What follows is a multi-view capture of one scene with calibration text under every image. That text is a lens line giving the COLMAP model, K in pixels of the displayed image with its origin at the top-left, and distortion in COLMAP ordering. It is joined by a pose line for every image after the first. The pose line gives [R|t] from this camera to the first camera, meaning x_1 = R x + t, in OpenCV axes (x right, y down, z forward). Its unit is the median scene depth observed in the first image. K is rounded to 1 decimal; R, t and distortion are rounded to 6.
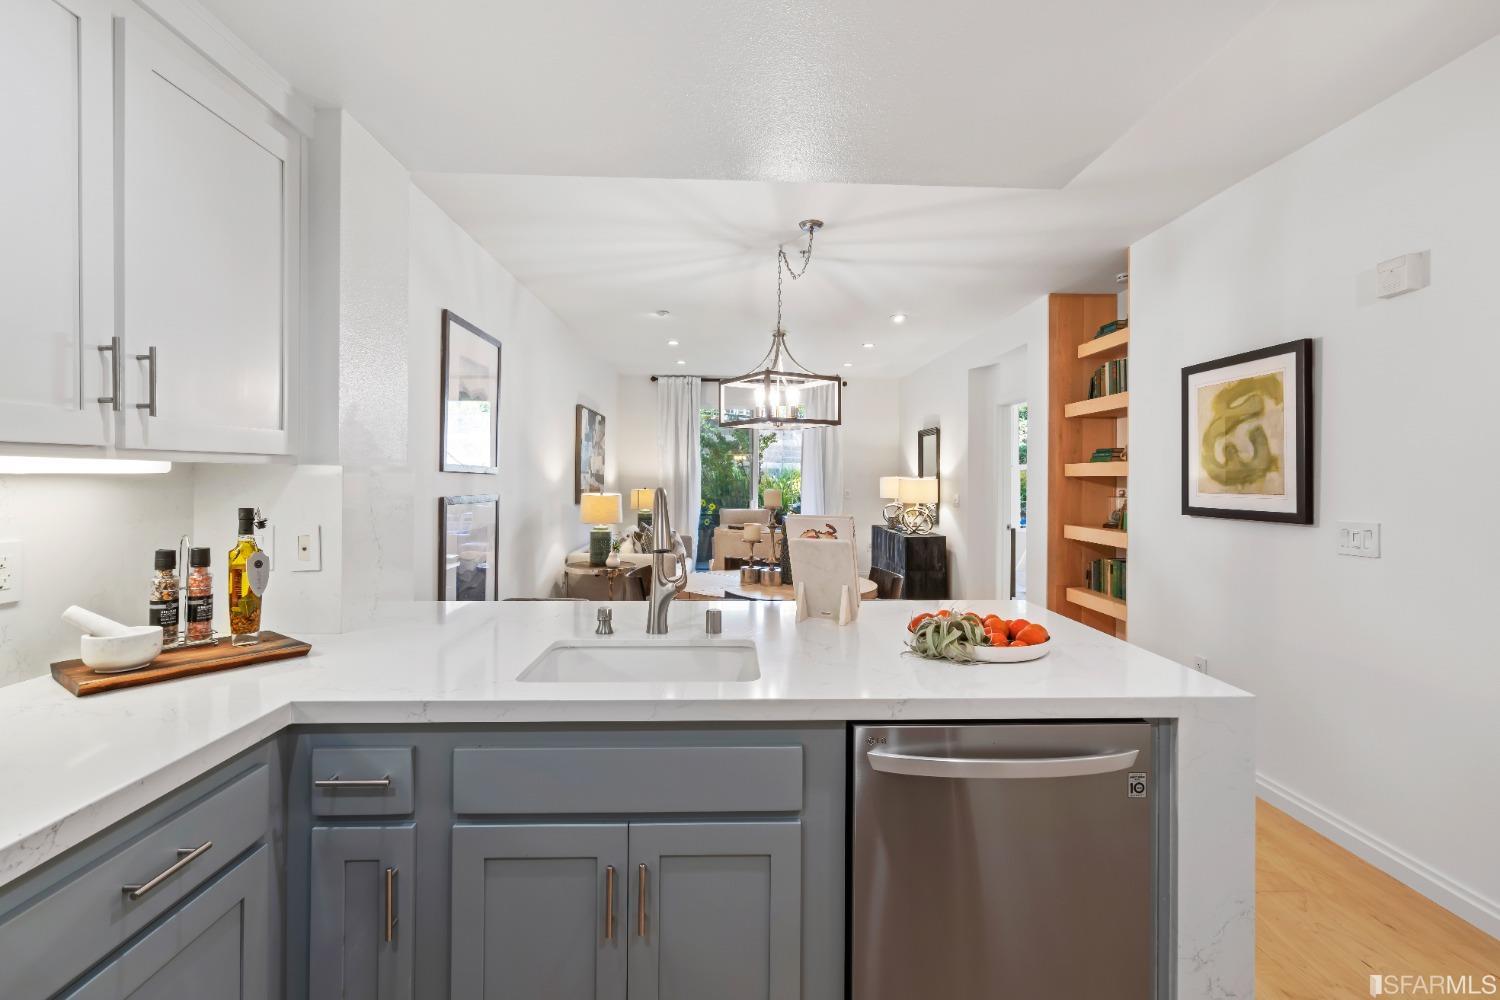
lens RADIAL K [[684.1, 0, 750.5], [0, 684.1, 485.5], [0, 0, 1]] dist [-0.009890, 0.004285]
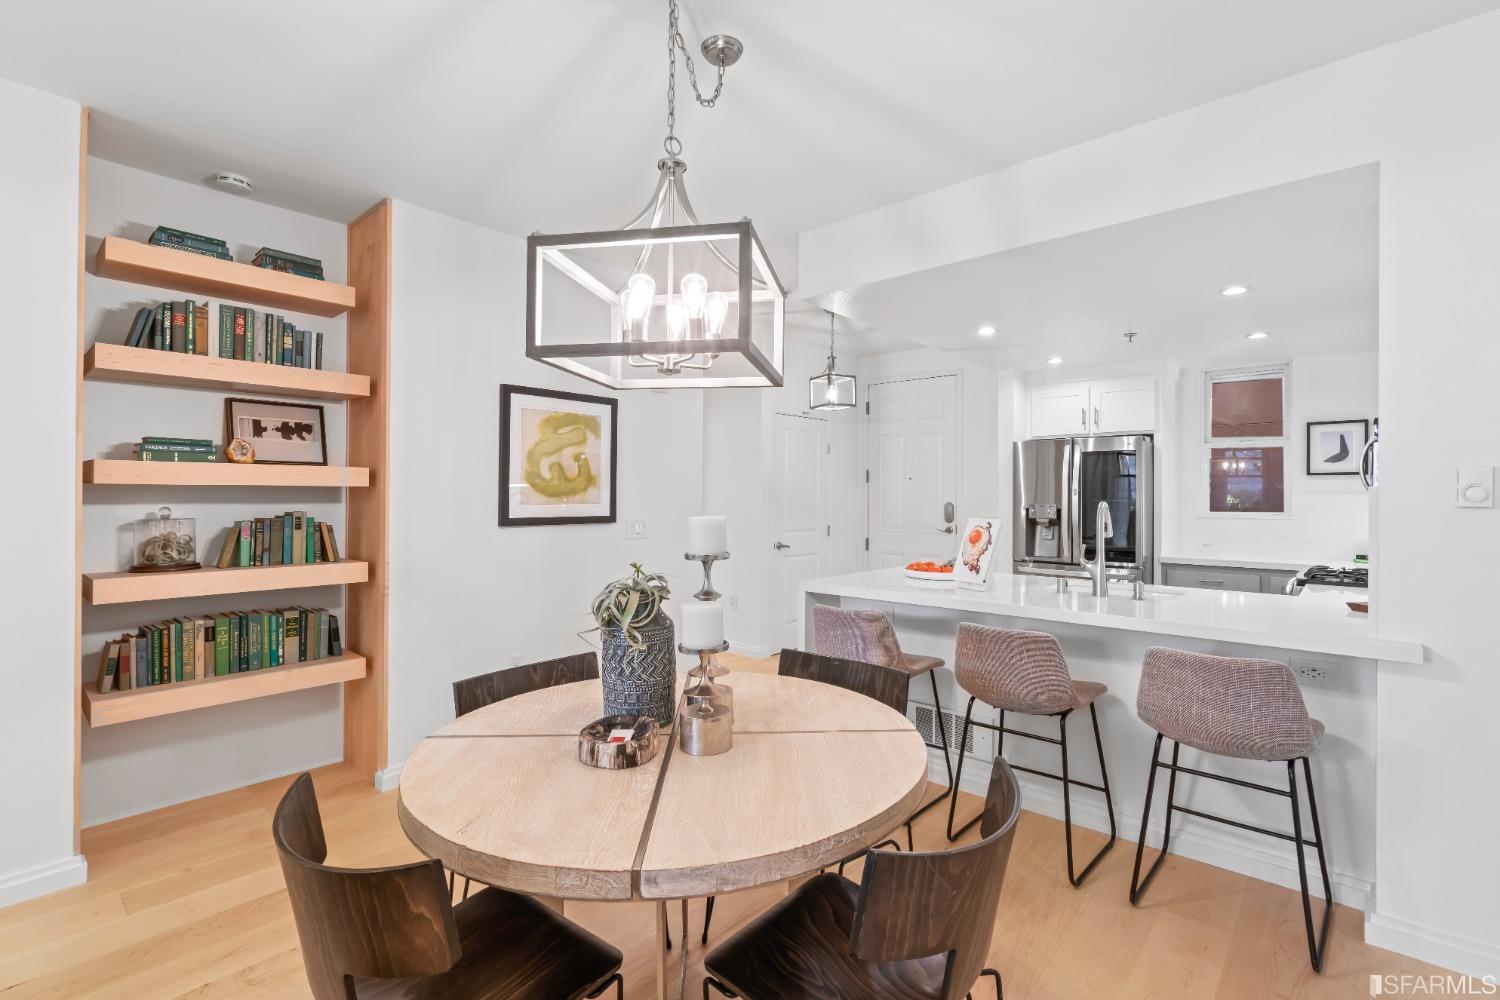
lens RADIAL K [[684.1, 0, 748.2], [0, 684.1, 499.6], [0, 0, 1]] dist [-0.009890, 0.004285]
pose [[-0.728123, -0.013147, 0.685320, -0.335234], [-0.000754, 0.999831, 0.018380, -0.016278], [-0.685446, 0.012866, -0.728010, 1.461336]]
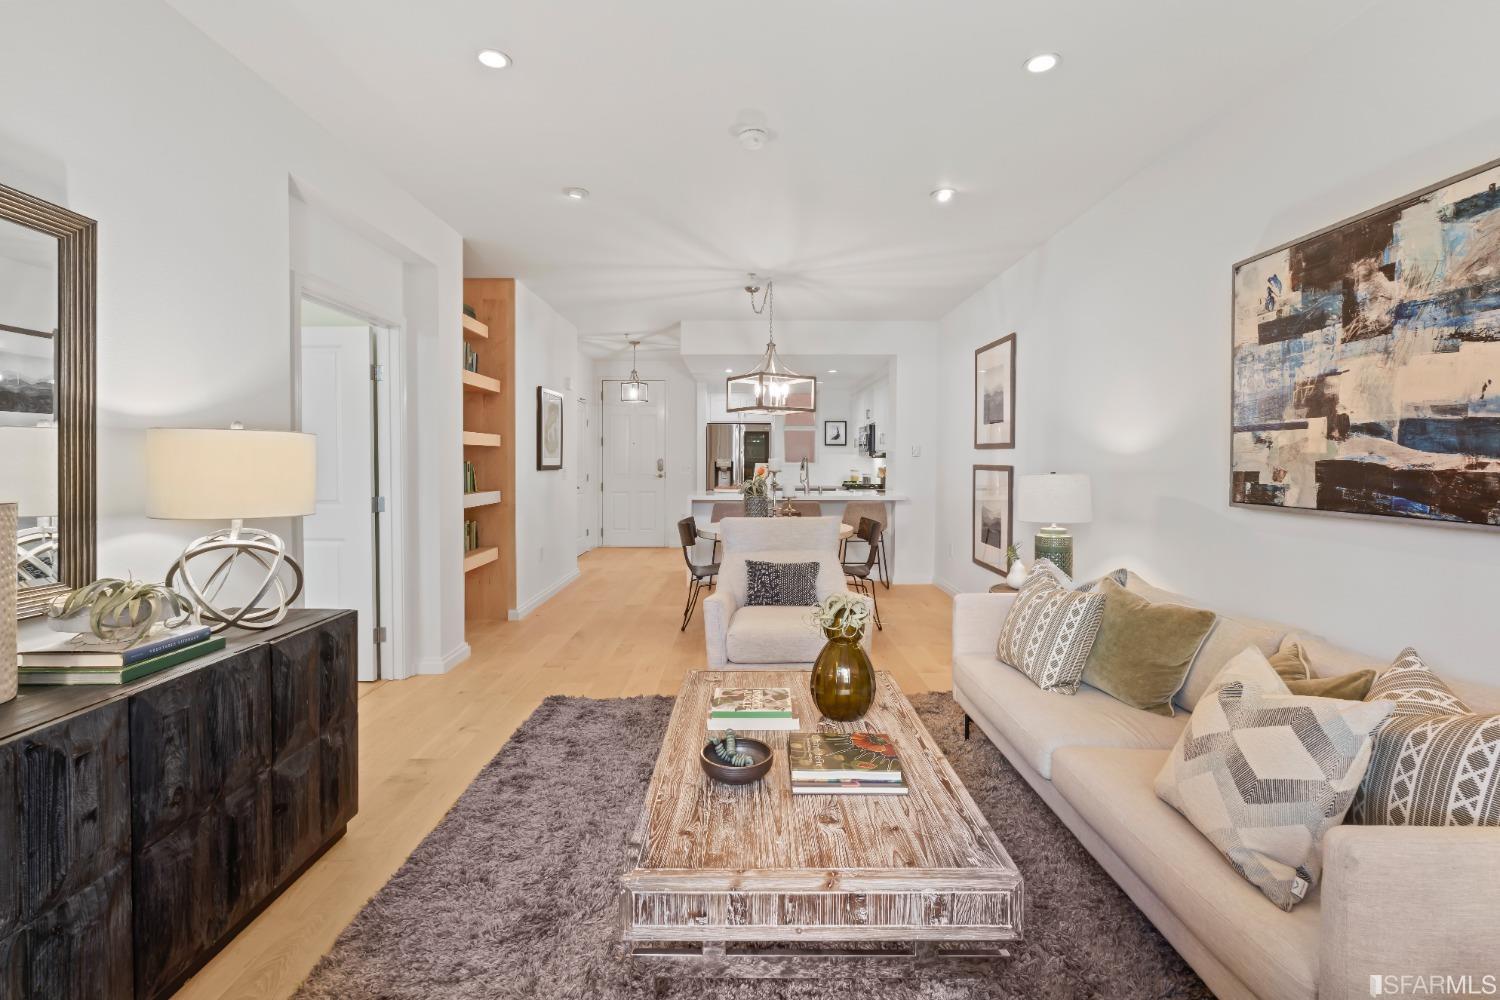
lens RADIAL K [[684.1, 0, 762.2], [0, 684.1, 479.7], [0, 0, 1]] dist [-0.009890, 0.004285]
pose [[-0.999951, -0.009861, 0.000155, 0.064518], [-0.009848, 0.999208, 0.038543, -0.004913], [-0.000535, 0.038539, -0.999257, 2.689337]]
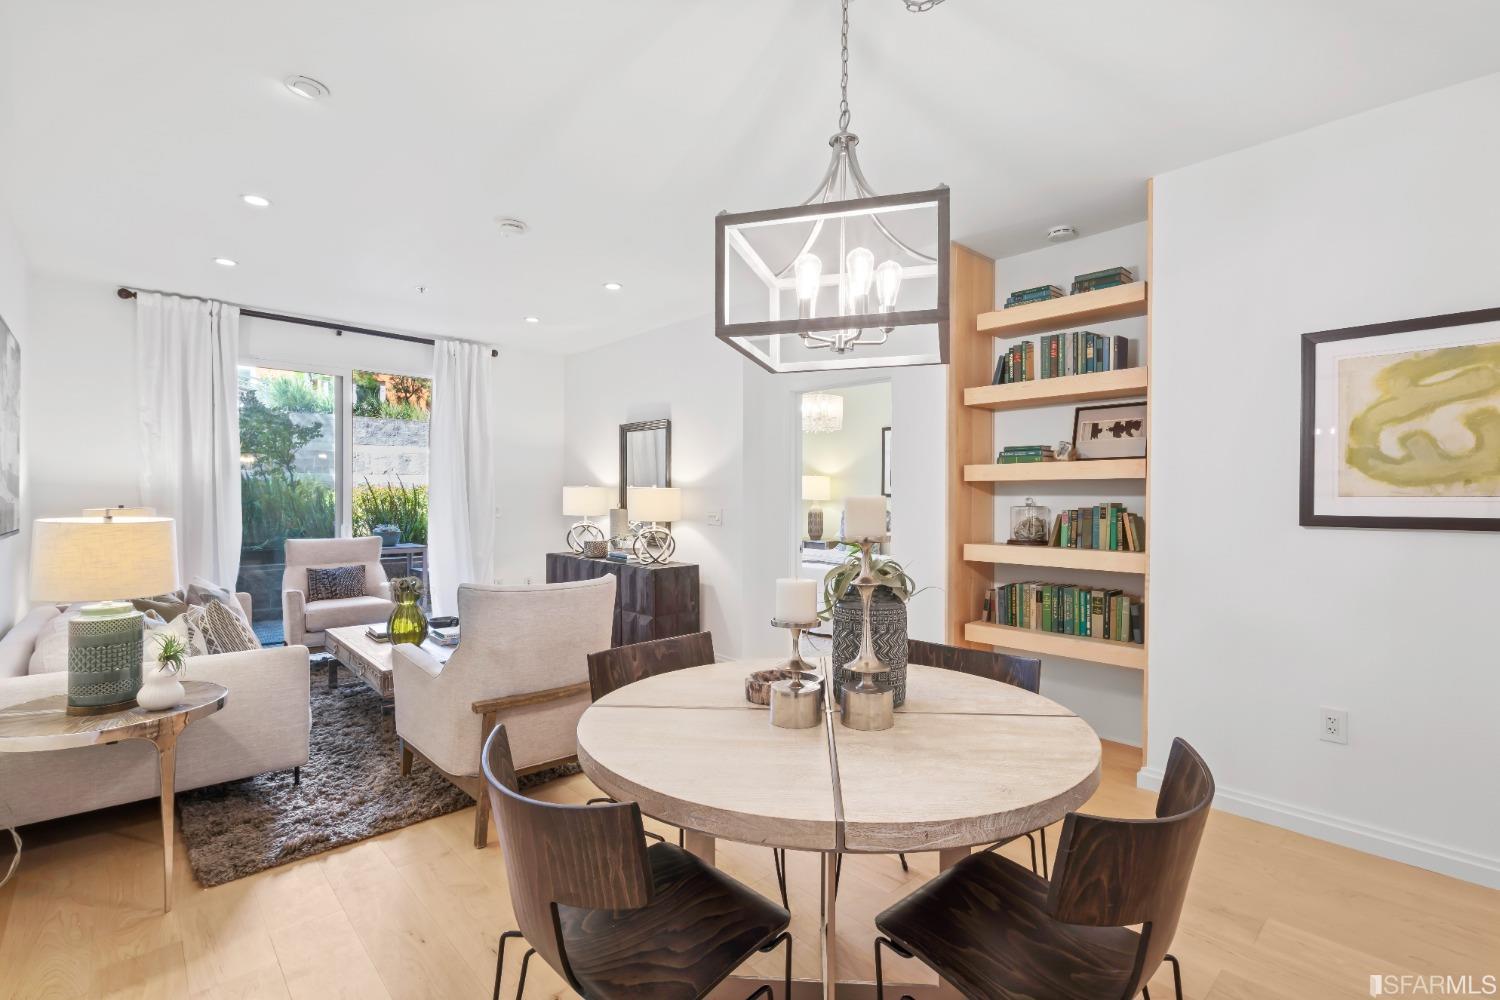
lens RADIAL K [[684.1, 0, 750.7], [0, 684.1, 502.3], [0, 0, 1]] dist [-0.009890, 0.004285]
pose [[0.753959, -0.009057, 0.656859, -0.328744], [0.008886, 0.999954, 0.003589, 0.007926], [-0.656861, 0.003131, 0.754005, 0.810704]]
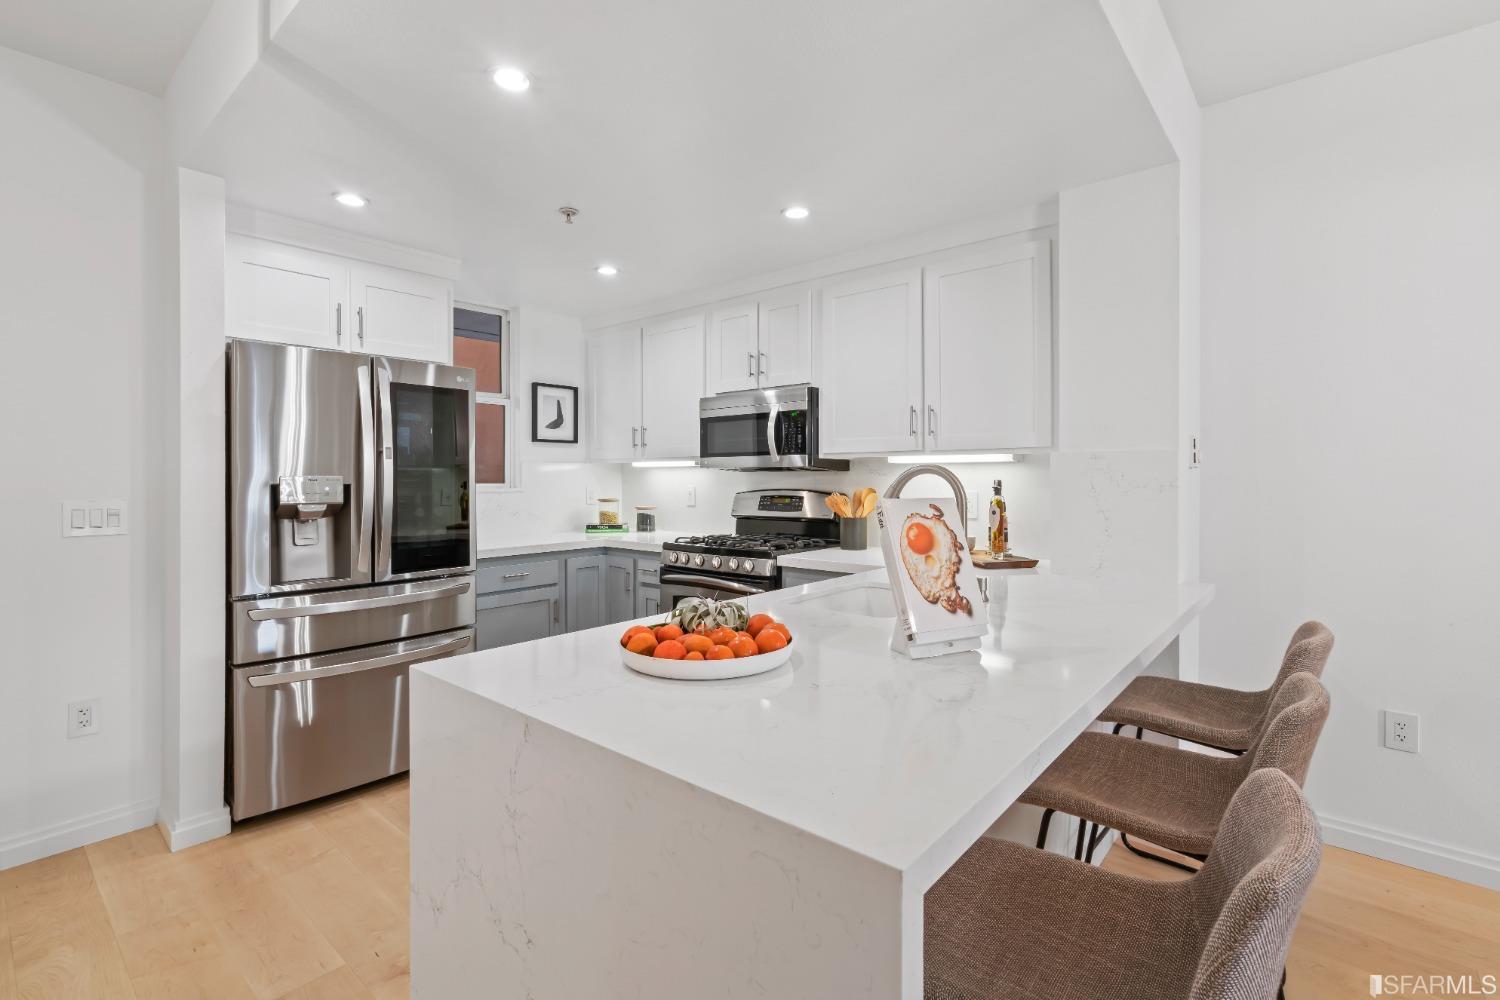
lens RADIAL K [[684.1, 0, 759.7], [0, 684.1, 487.8], [0, 0, 1]] dist [-0.009890, 0.004285]
pose [[-0.668758, 0.006720, -0.743450, 0.445697], [-0.012390, 0.999720, 0.020182, 0.012181], [0.743377, 0.022708, -0.668487, 0.793007]]
